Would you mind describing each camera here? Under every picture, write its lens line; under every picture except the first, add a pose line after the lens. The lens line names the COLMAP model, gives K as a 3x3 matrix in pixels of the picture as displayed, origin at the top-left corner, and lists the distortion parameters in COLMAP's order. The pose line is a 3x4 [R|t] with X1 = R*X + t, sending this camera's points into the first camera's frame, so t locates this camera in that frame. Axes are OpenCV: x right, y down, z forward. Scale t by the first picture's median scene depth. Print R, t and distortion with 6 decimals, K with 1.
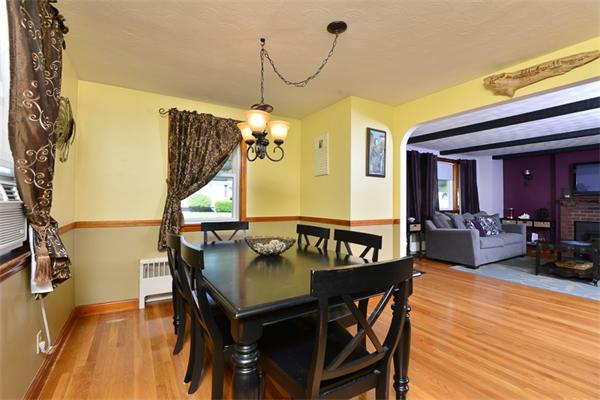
lens RADIAL K [[273.4, 0, 300.1], [0, 273.4, 197.7], [0, 0, 1]] dist [-0.002504, -0.011046]
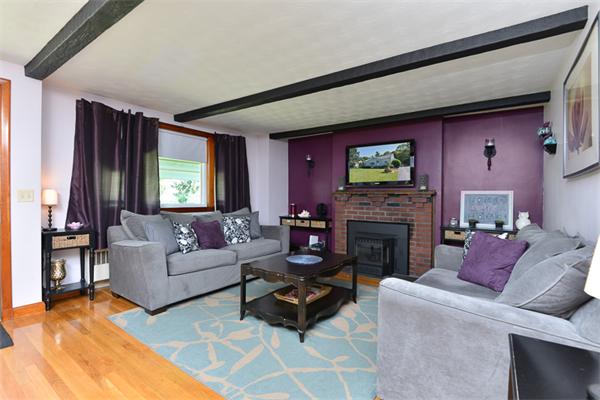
lens RADIAL K [[273.4, 0, 300.1], [0, 273.4, 197.7], [0, 0, 1]] dist [-0.002504, -0.011046]
pose [[0.921626, 0.004086, 0.388057, 0.537411], [-0.010903, 0.999822, 0.015367, 0.009884], [-0.387926, -0.018393, 0.921507, 0.292502]]
